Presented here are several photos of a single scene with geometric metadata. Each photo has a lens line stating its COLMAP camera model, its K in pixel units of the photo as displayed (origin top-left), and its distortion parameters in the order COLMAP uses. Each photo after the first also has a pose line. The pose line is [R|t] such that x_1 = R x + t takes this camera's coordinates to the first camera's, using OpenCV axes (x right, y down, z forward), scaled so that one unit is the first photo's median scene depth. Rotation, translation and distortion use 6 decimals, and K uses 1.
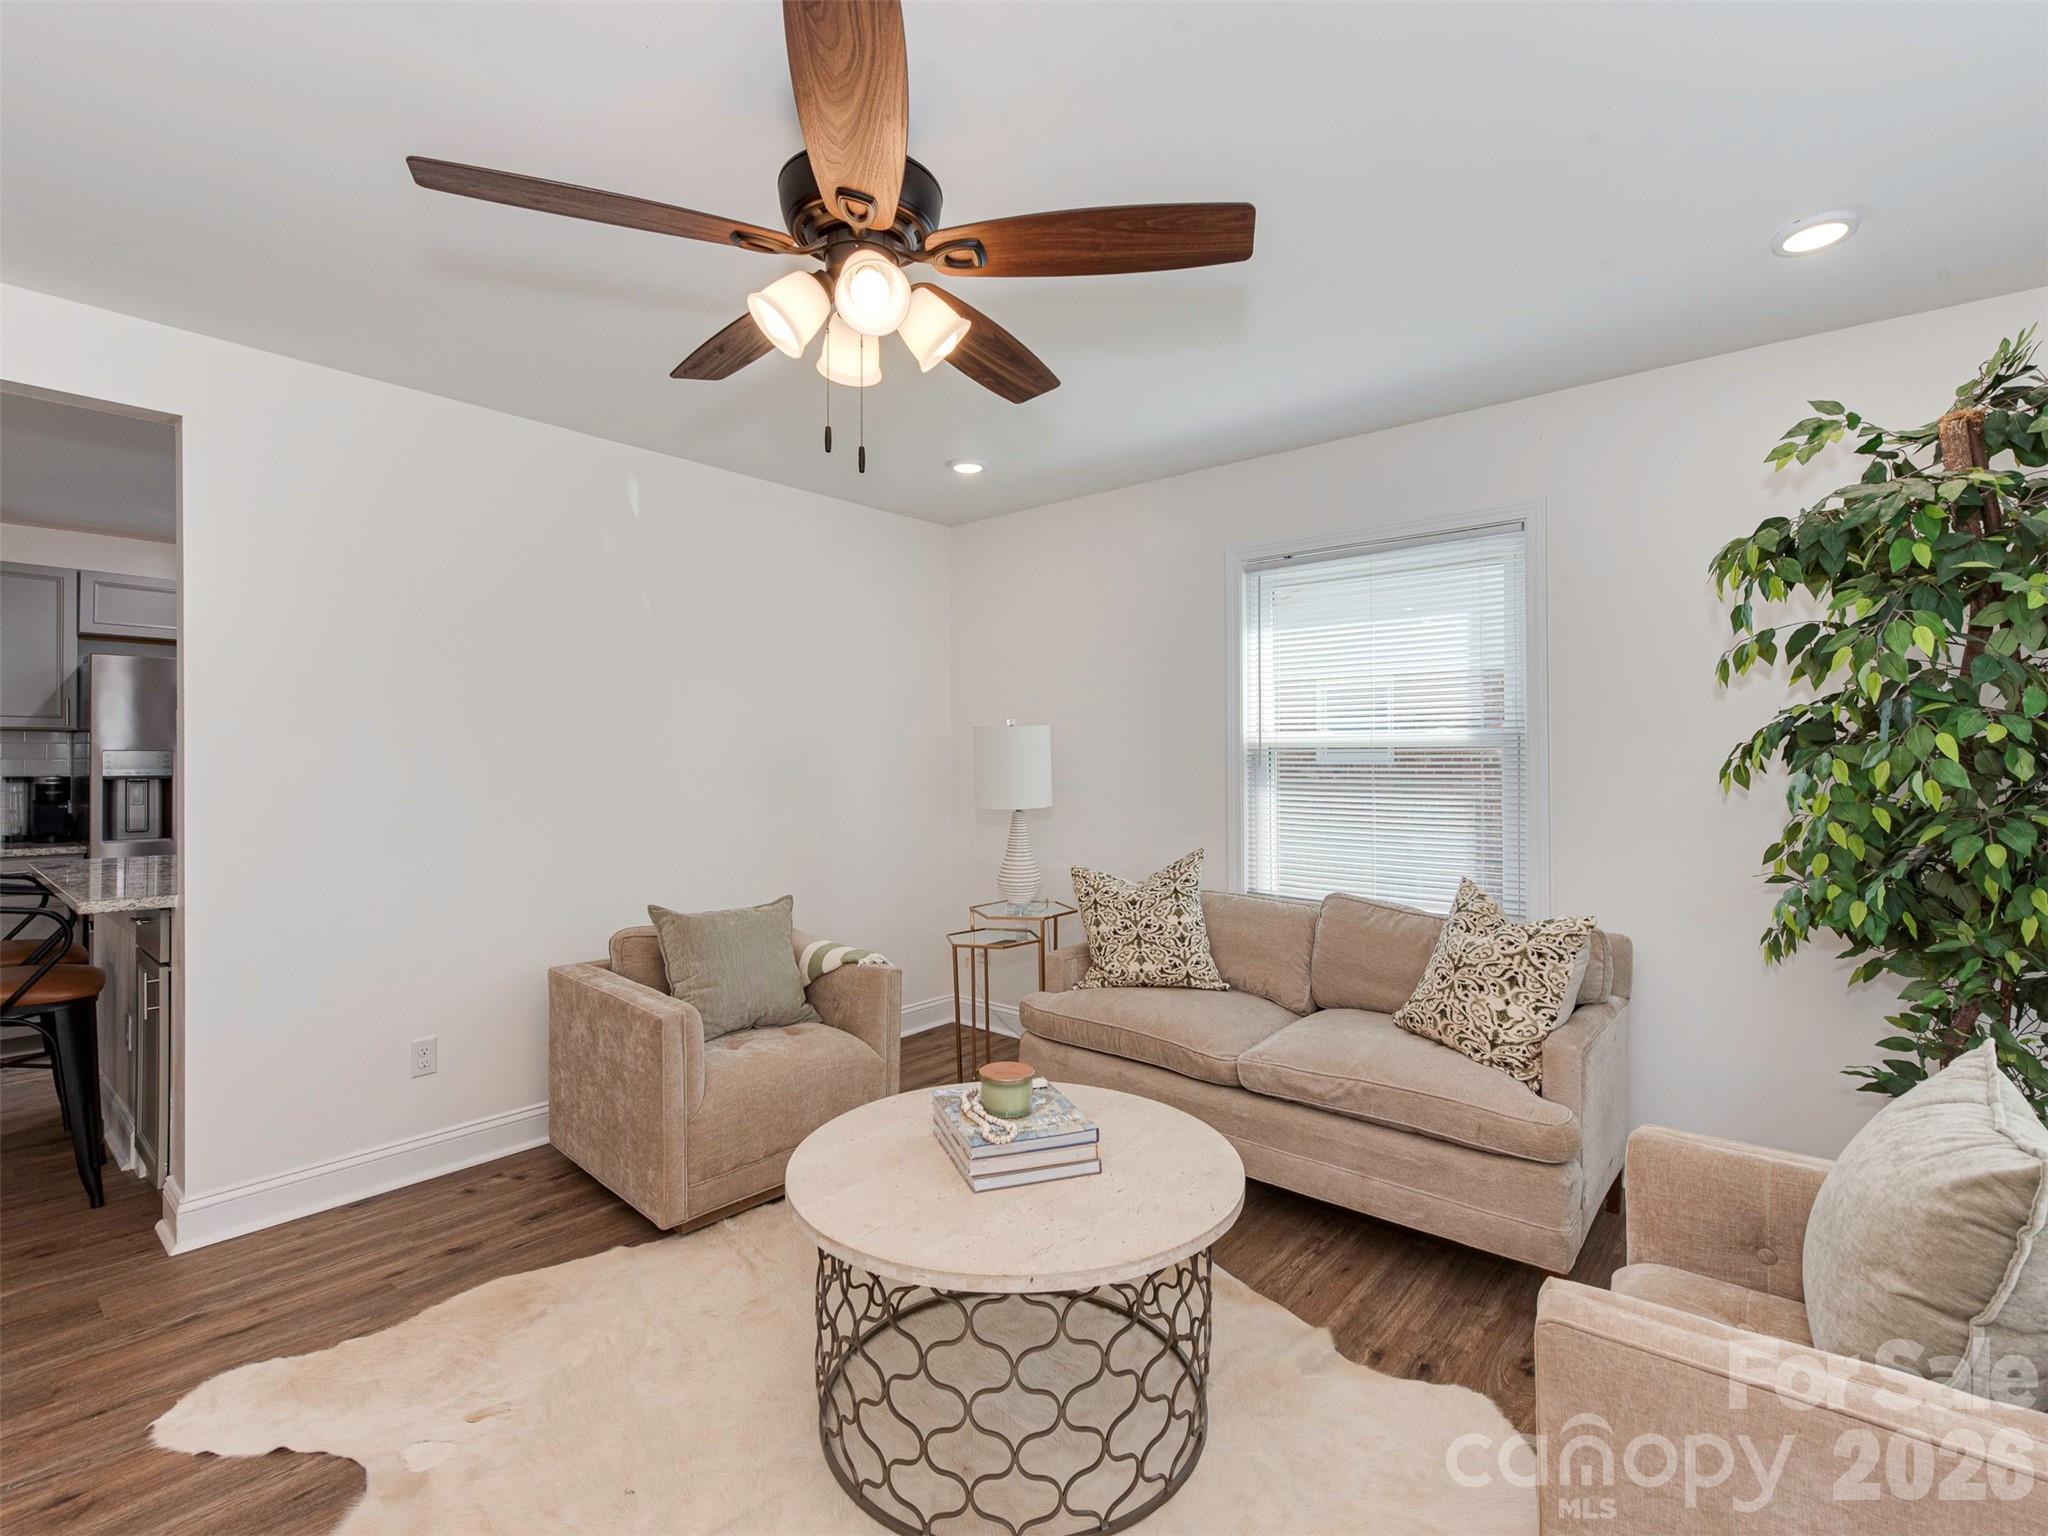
lens RADIAL K [[951.7, 0, 1031.2], [0, 951.7, 764.4], [0, 0, 1]] dist [0.004461, -0.000592]
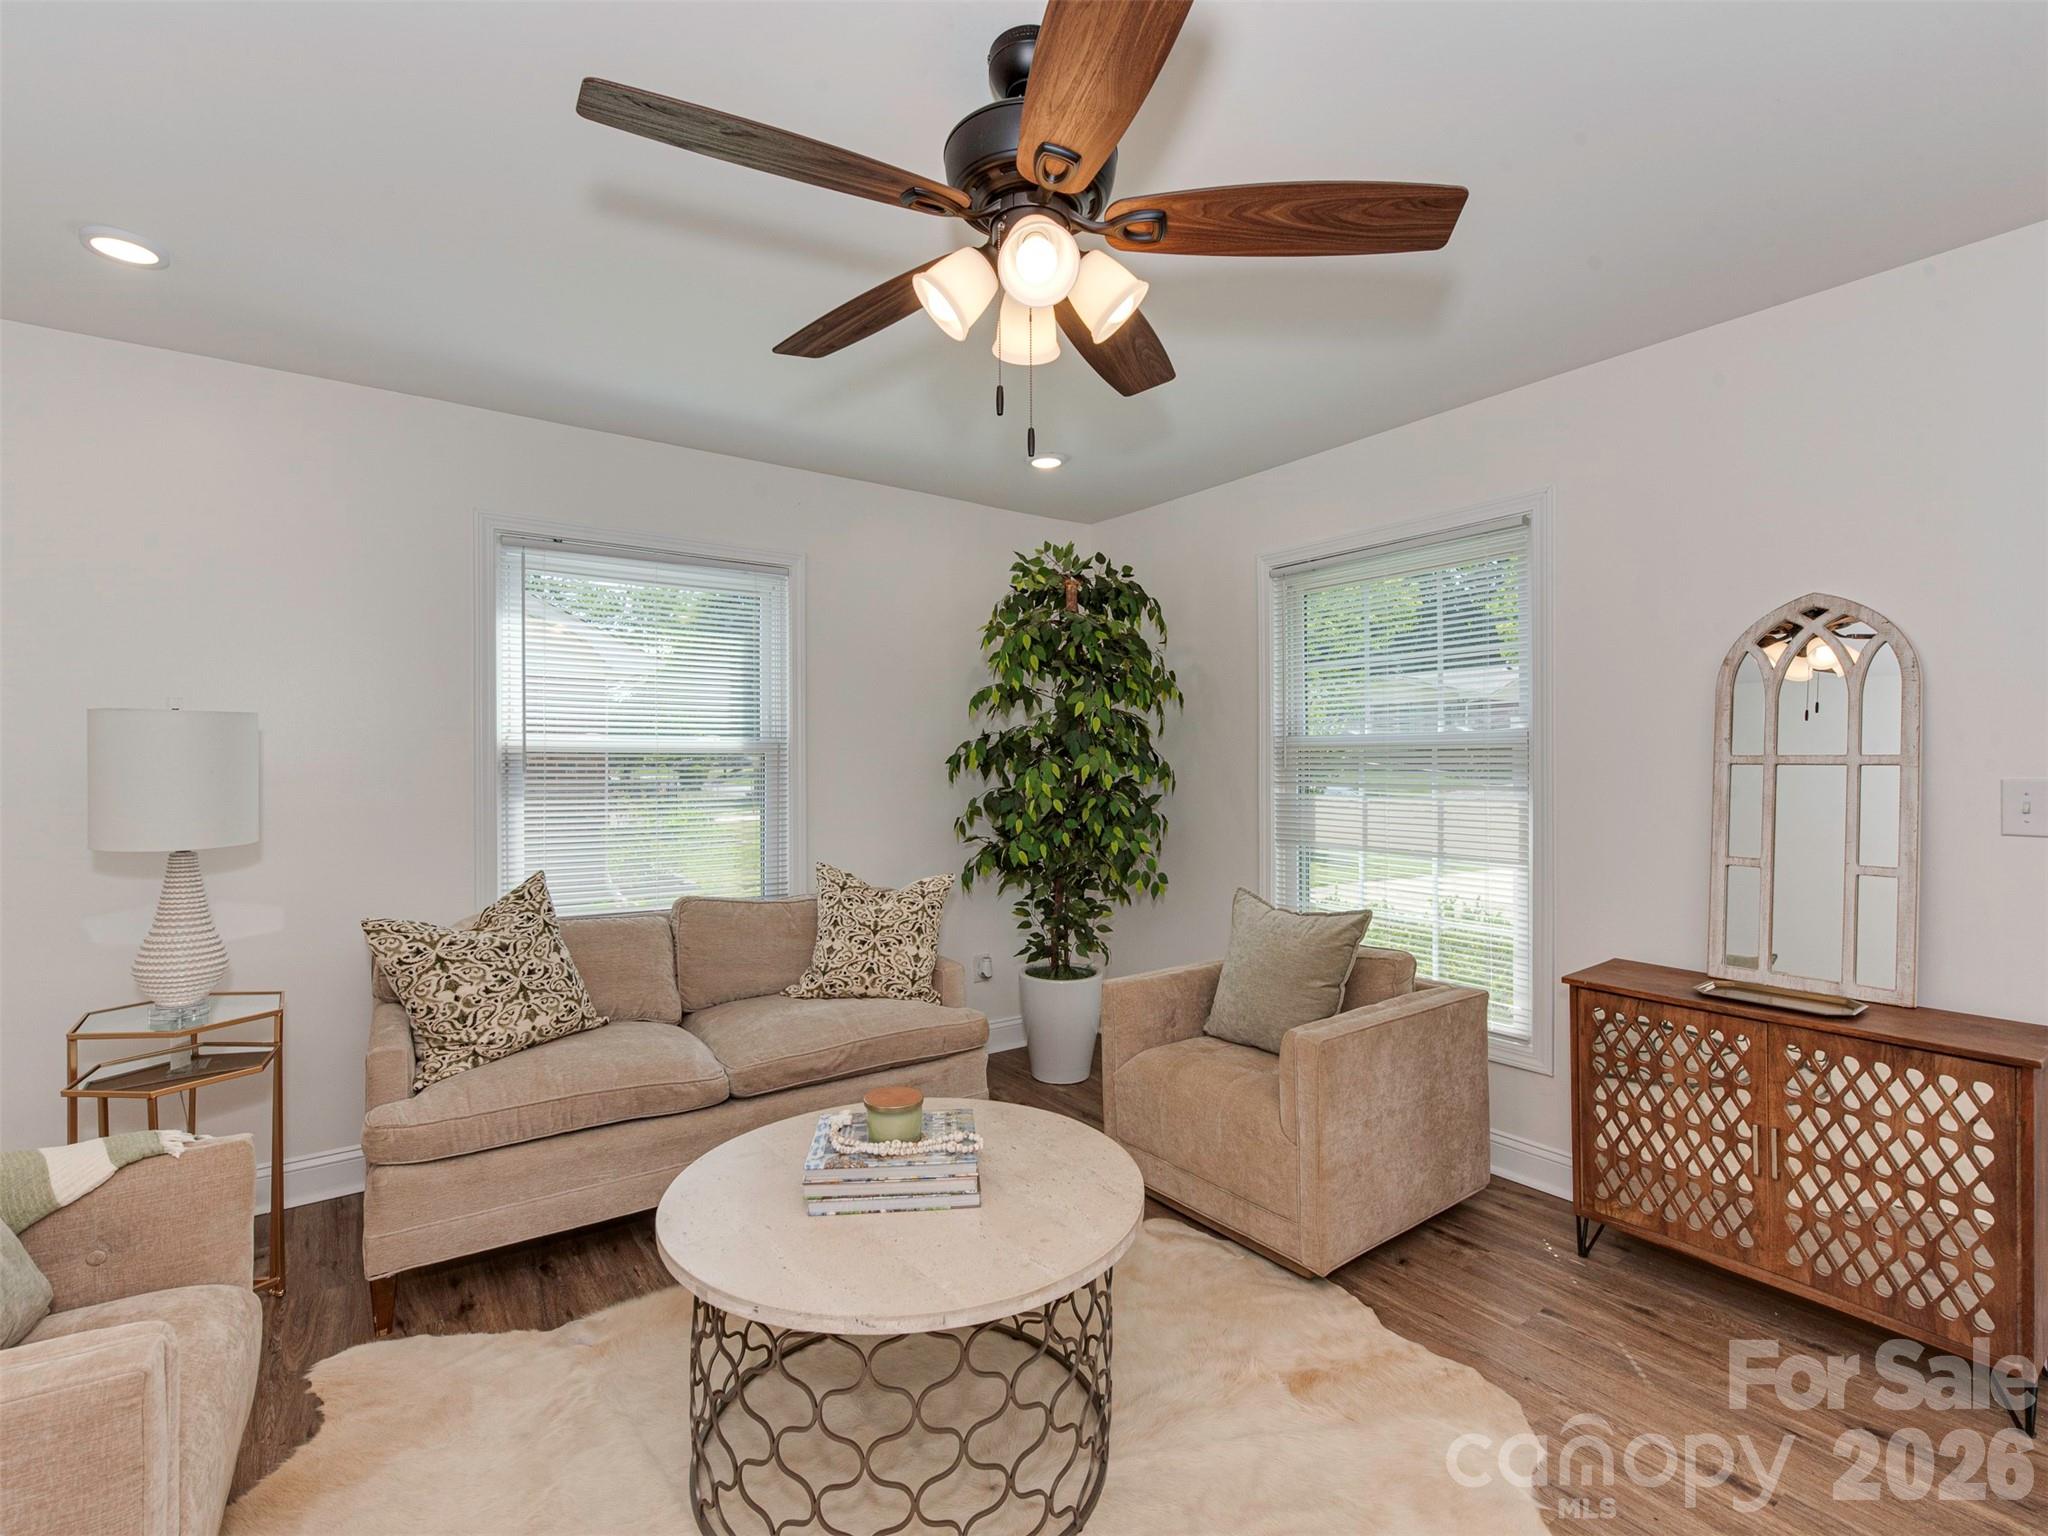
lens RADIAL K [[951.7, 0, 1027.6], [0, 951.7, 767.0], [0, 0, 1]] dist [0.004461, -0.000592]
pose [[0.240558, -0.004513, 0.970624, -0.564743], [0.005983, 0.999977, 0.003167, -0.004274], [-0.970616, 0.005046, 0.240580, 0.397529]]
